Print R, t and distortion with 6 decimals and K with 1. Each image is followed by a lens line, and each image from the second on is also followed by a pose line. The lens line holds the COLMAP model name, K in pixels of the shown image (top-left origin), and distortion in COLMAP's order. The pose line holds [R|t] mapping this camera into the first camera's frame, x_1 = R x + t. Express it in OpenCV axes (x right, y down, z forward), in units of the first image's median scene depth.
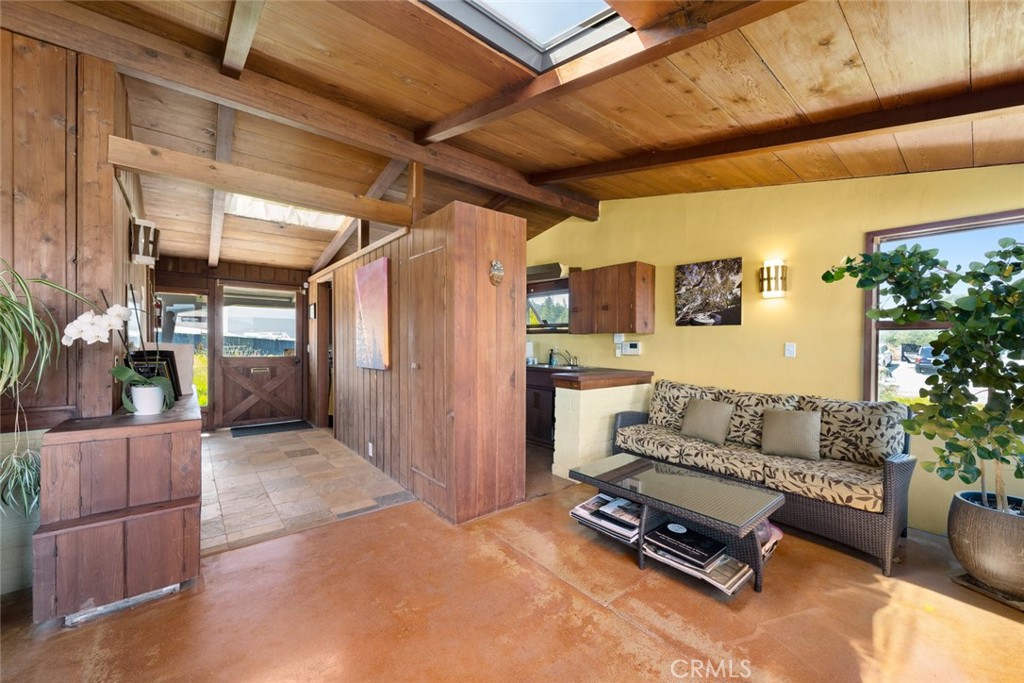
lens RADIAL K [[393.3, 0, 516.5], [0, 393.3, 346.9], [0, 0, 1]] dist [-0.001937, -0.000266]
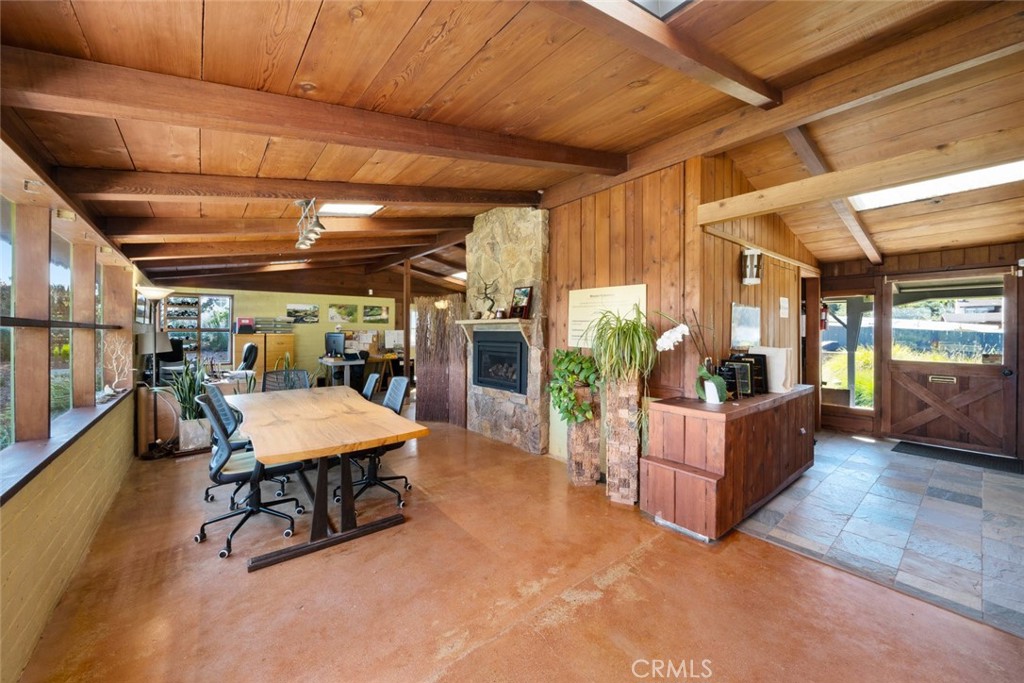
lens RADIAL K [[381.4, 0, 511.4], [0, 381.4, 332.4], [0, 0, 1]] dist [-0.000685, -0.000137]
pose [[-0.011833, -0.008501, -0.999894, 0.282477], [-0.014117, 0.999866, -0.008333, -0.036398], [0.999830, 0.014017, -0.011951, 0.246021]]
